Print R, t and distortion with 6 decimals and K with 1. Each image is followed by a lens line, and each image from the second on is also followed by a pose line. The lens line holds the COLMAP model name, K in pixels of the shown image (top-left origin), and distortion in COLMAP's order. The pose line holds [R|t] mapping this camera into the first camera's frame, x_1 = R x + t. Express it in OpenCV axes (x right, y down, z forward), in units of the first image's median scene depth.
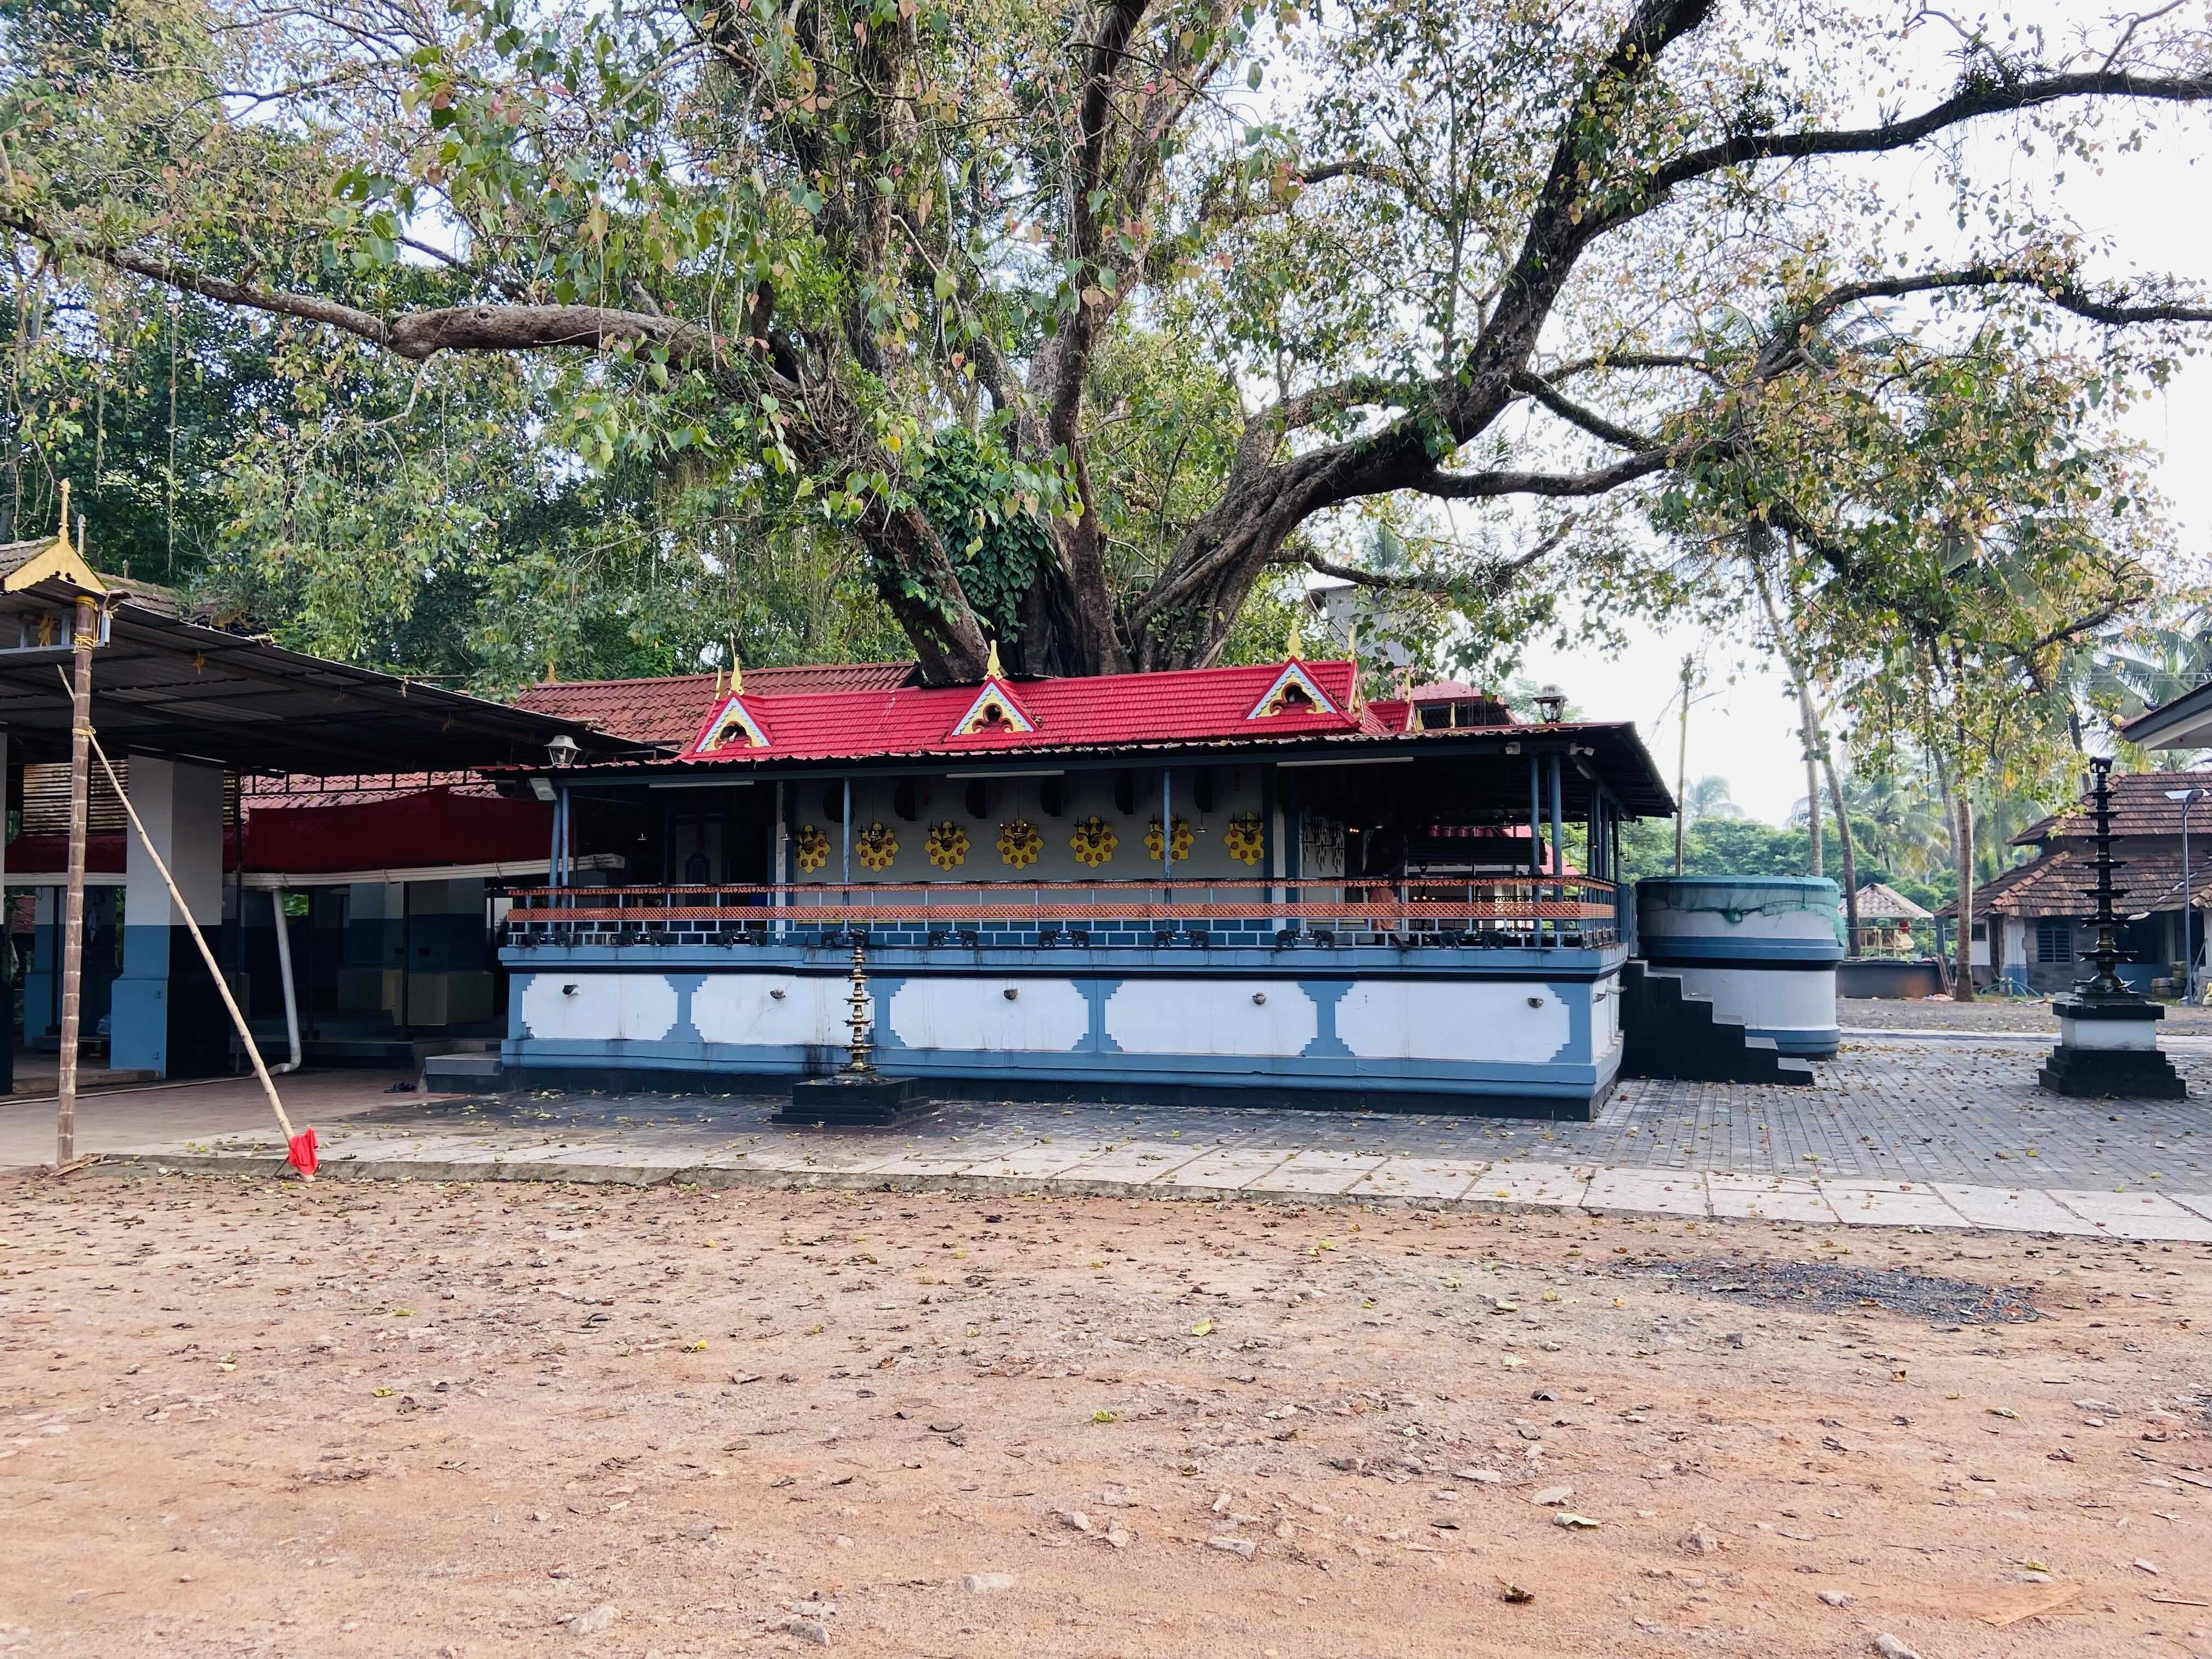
lens RADIAL K [[1659.9, 0, 1132.9], [0, 1659.9, 856.3], [0, 0, 1]] dist [0.121975, -0.156507]
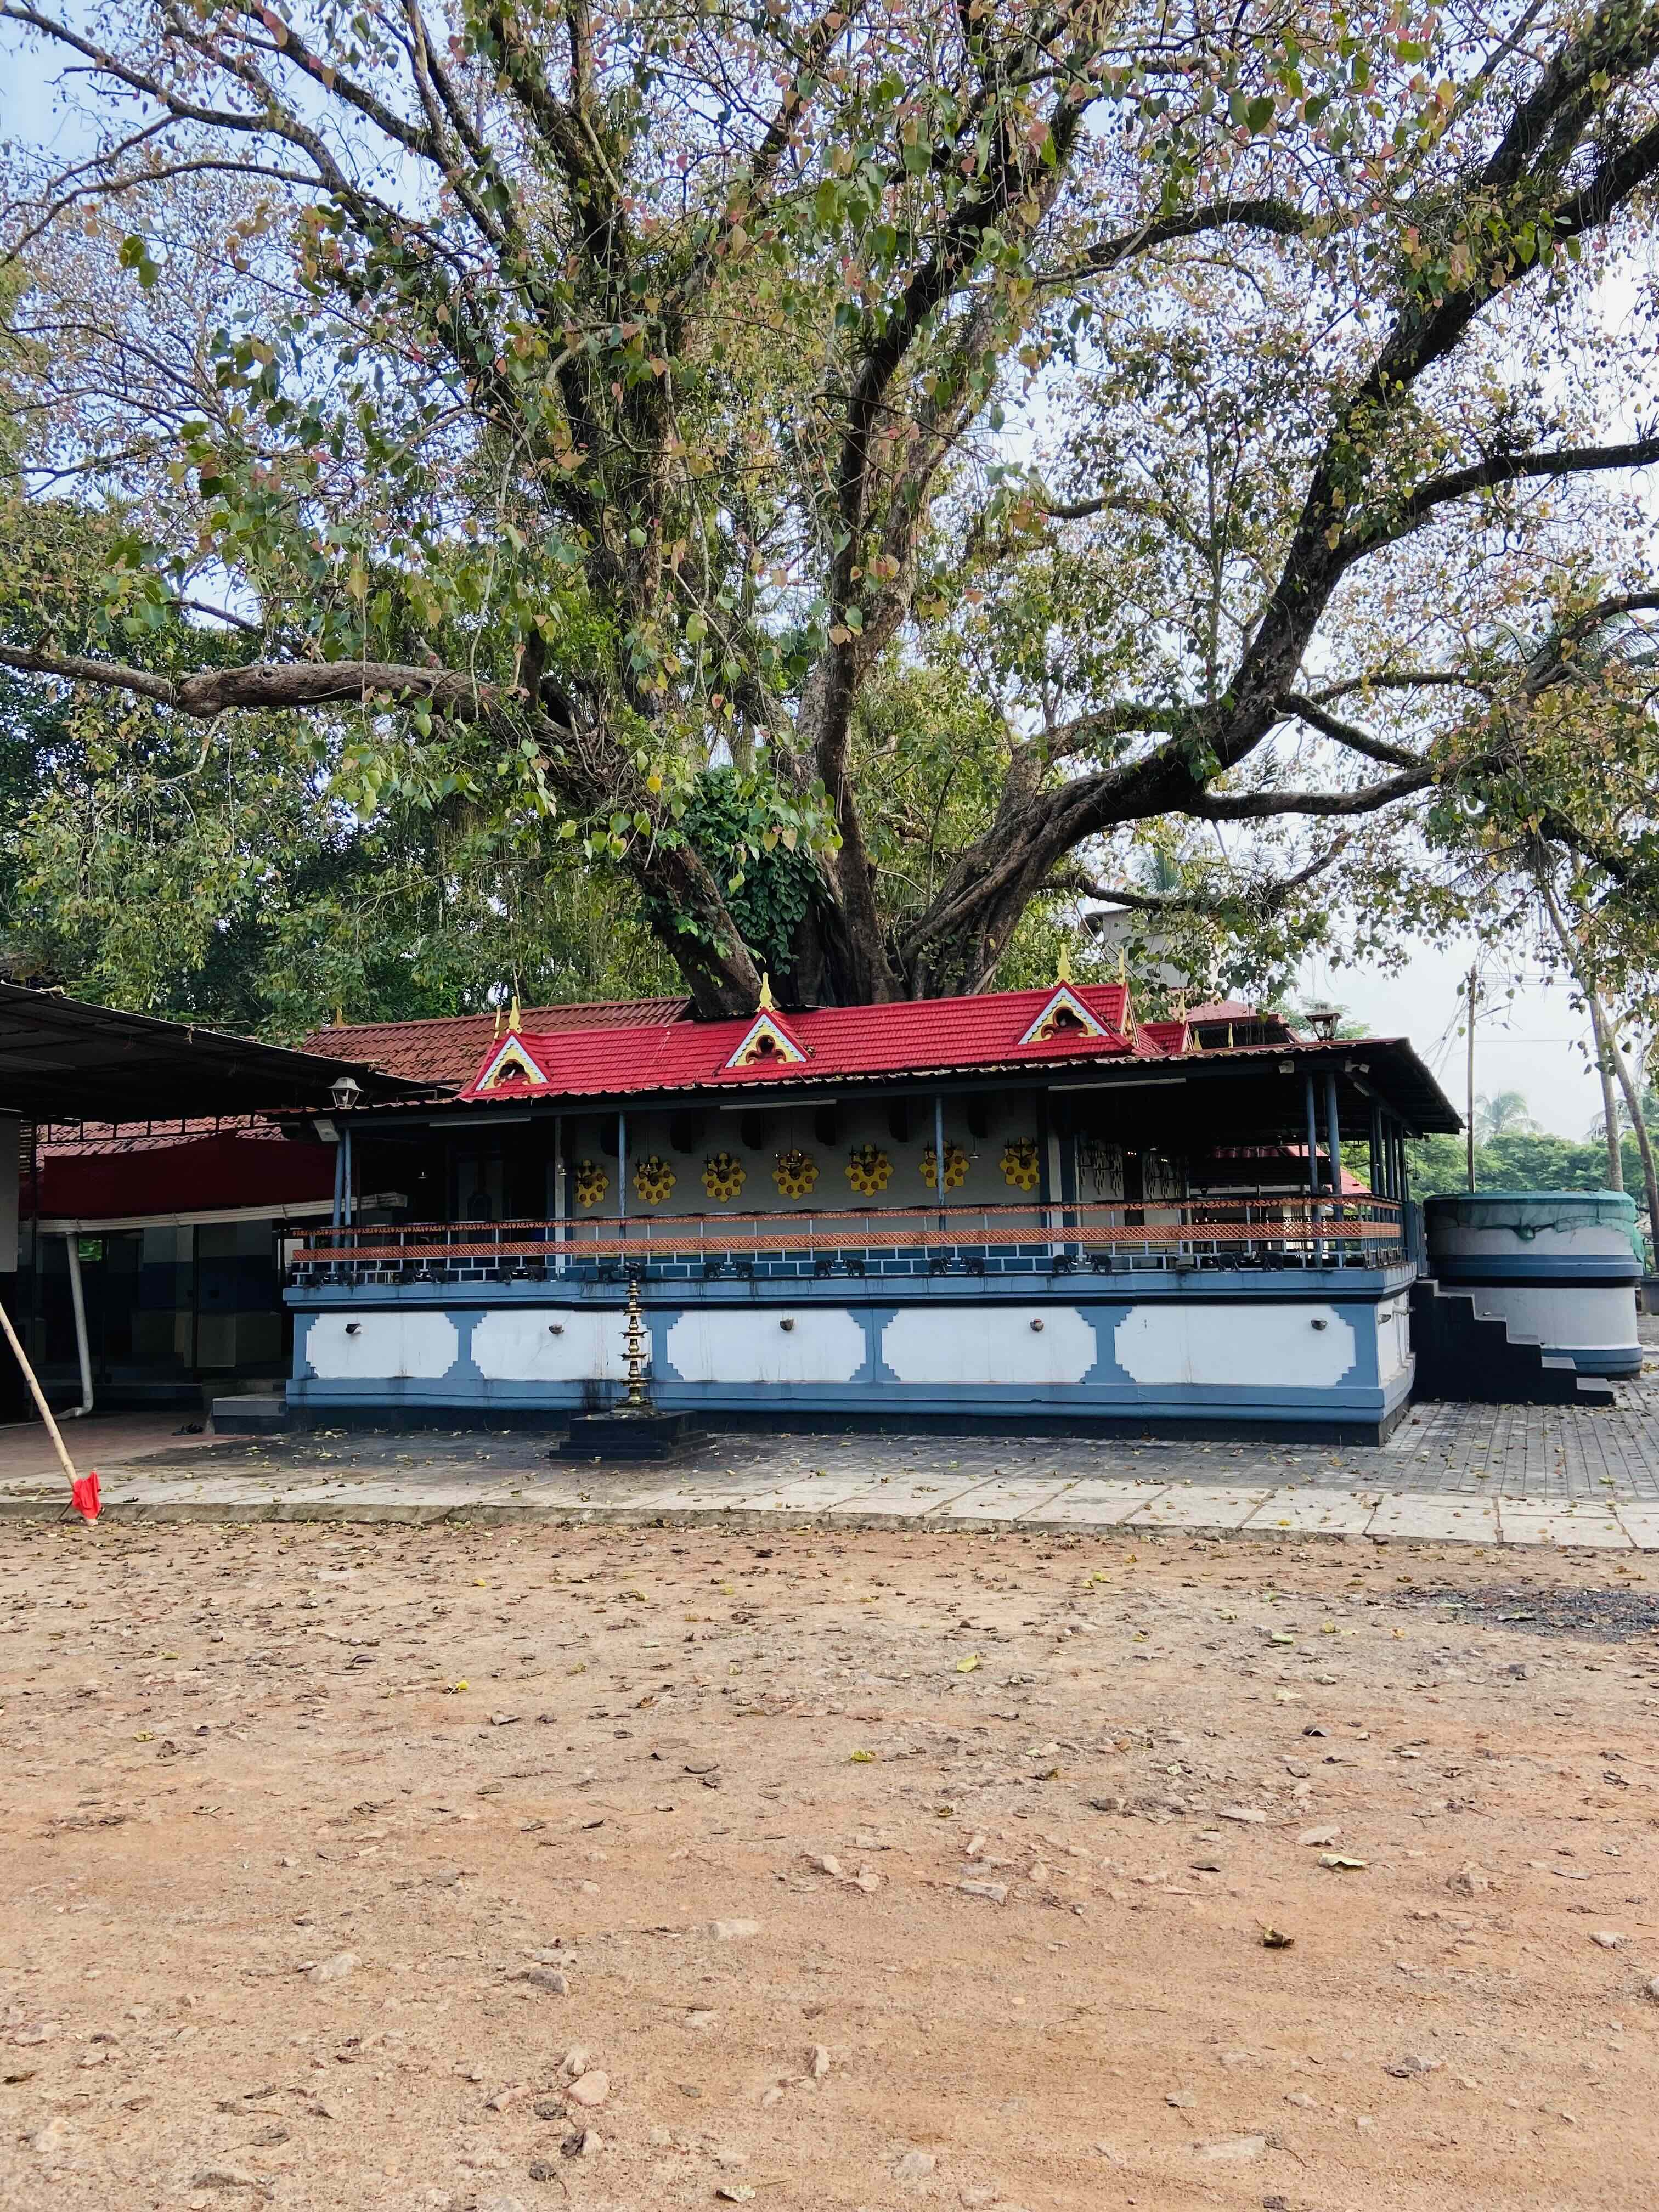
lens RADIAL K [[1659.9, 0, 858.7], [0, 1659.9, 1101.9], [0, 0, 1]] dist [0.121975, -0.156507]
pose [[0.998990, -0.022957, -0.038619, 0.009704], [0.021001, 0.998512, -0.050331, 0.000530], [0.039717, 0.049469, 0.997986, -0.000298]]
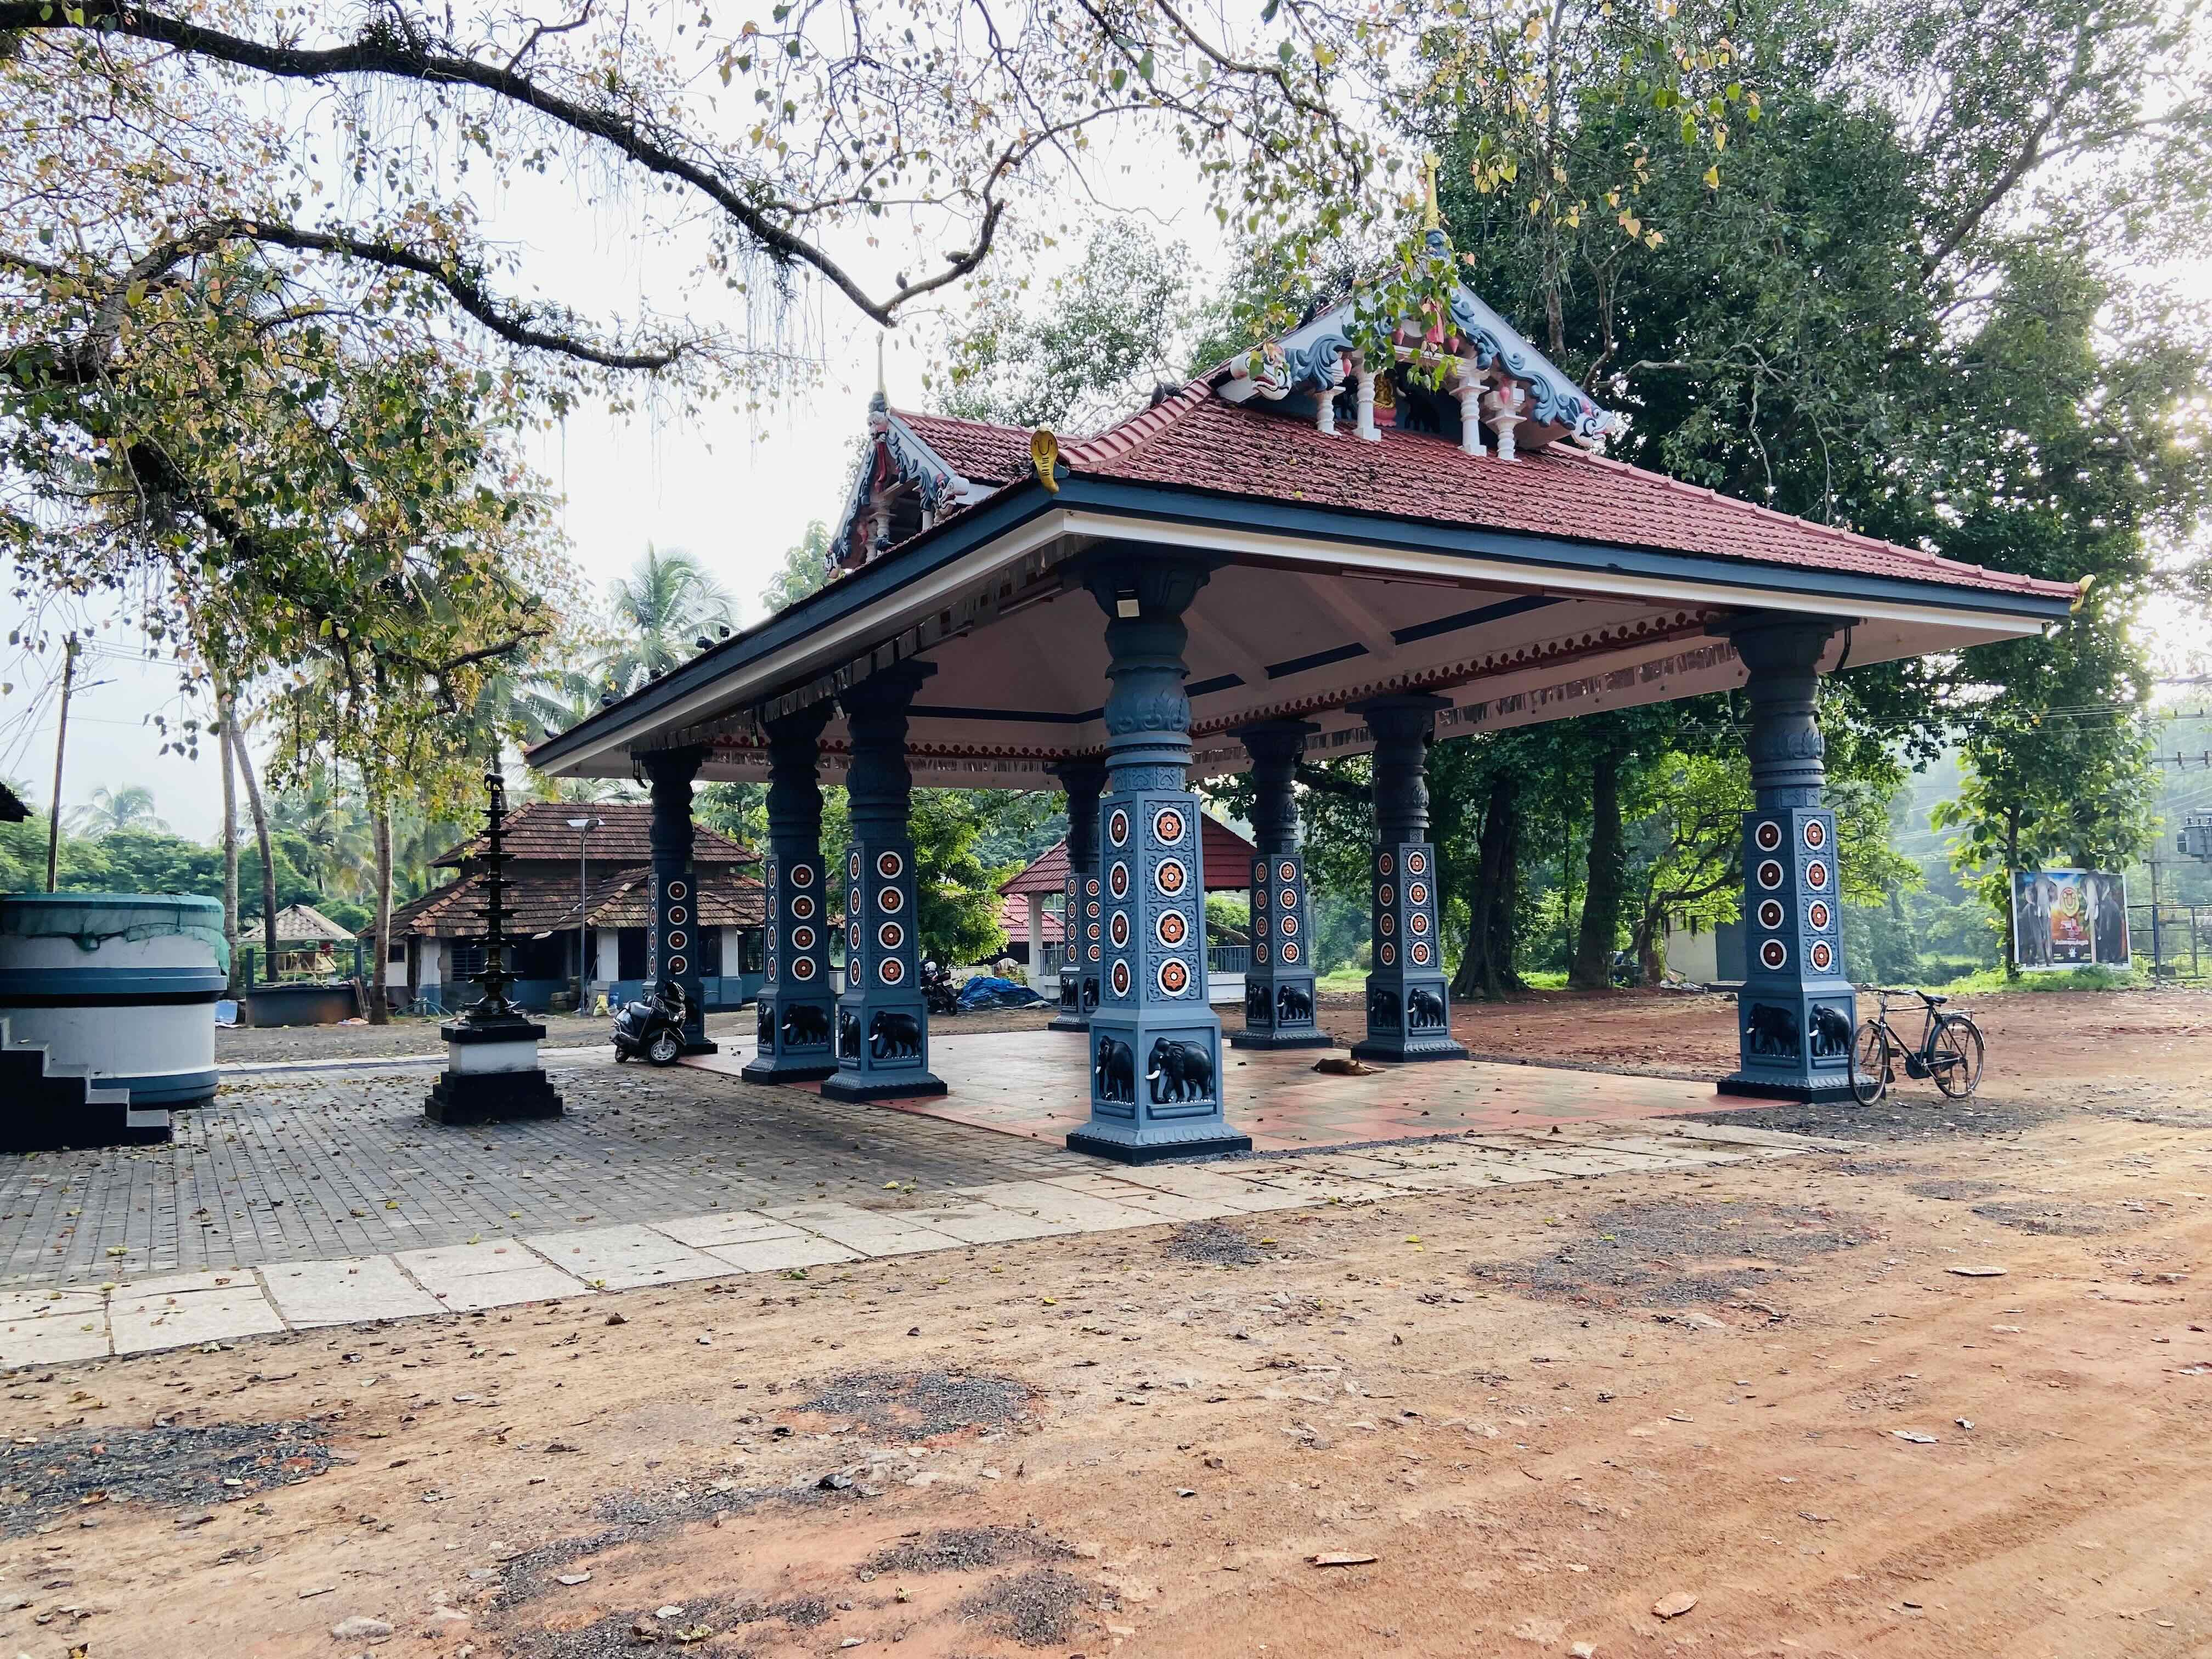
lens RADIAL K [[1636.3, 0, 1076.1], [0, 1636.3, 829.6], [0, 0, 1]] dist [0.093461, -0.122382]
pose [[0.668782, 0.037076, 0.742533, 0.084598], [-0.015046, 0.999226, -0.036342, 0.003173], [-0.743306, 0.013132, 0.668823, 0.108492]]
